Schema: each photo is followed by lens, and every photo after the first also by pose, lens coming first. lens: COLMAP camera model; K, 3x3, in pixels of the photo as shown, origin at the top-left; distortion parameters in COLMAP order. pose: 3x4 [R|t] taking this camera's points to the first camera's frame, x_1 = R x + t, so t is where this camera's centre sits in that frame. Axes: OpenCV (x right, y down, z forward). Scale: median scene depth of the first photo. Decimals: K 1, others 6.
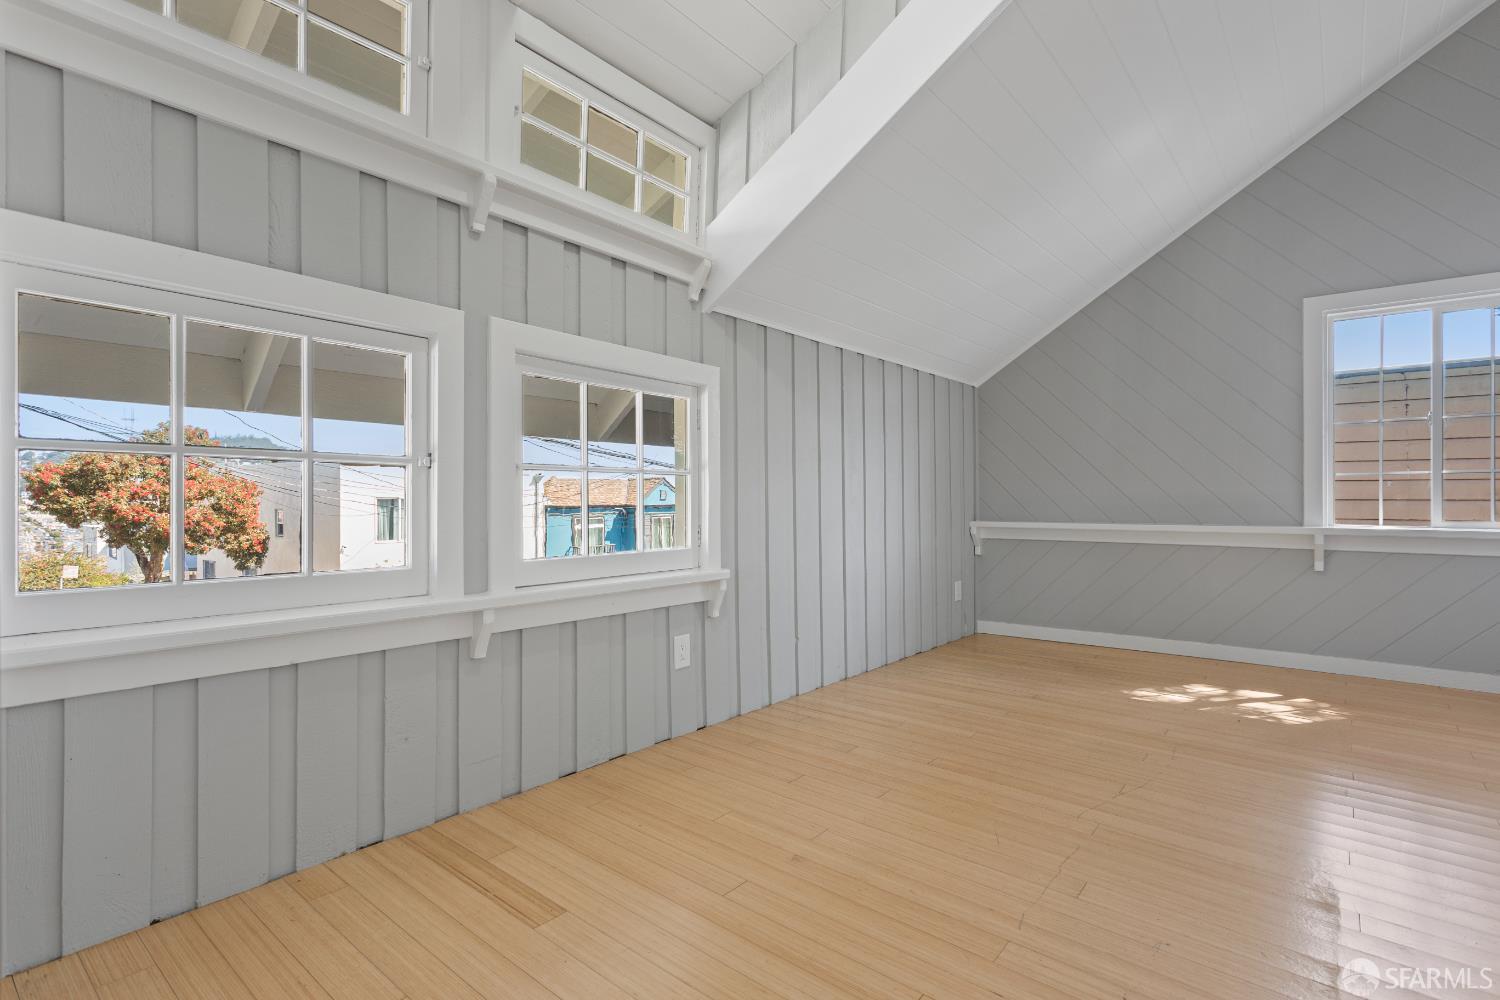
lens RADIAL K [[710.9, 0, 747.5], [0, 710.9, 496.6], [0, 0, 1]] dist [0.001549, 0.000557]
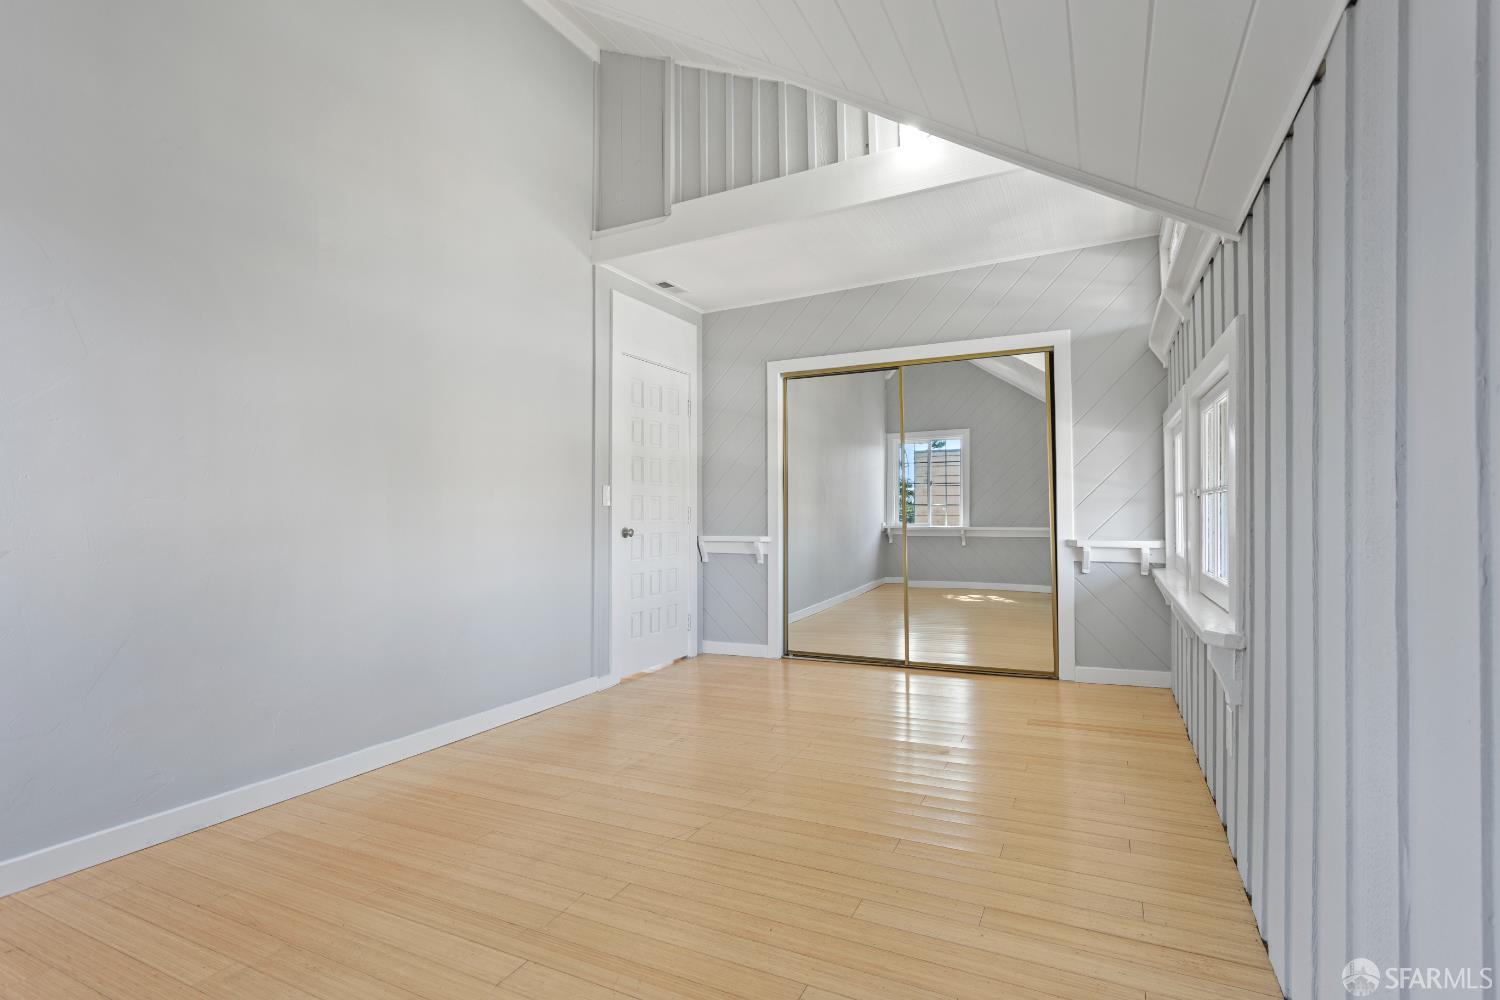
lens RADIAL K [[710.9, 0, 747.5], [0, 710.9, 496.6], [0, 0, 1]] dist [0.001549, 0.000557]
pose [[-0.972608, -0.001086, -0.232449, 0.652965], [0.004157, 0.999748, -0.022065, -0.006501], [0.232415, -0.022427, -0.972358, 1.868916]]
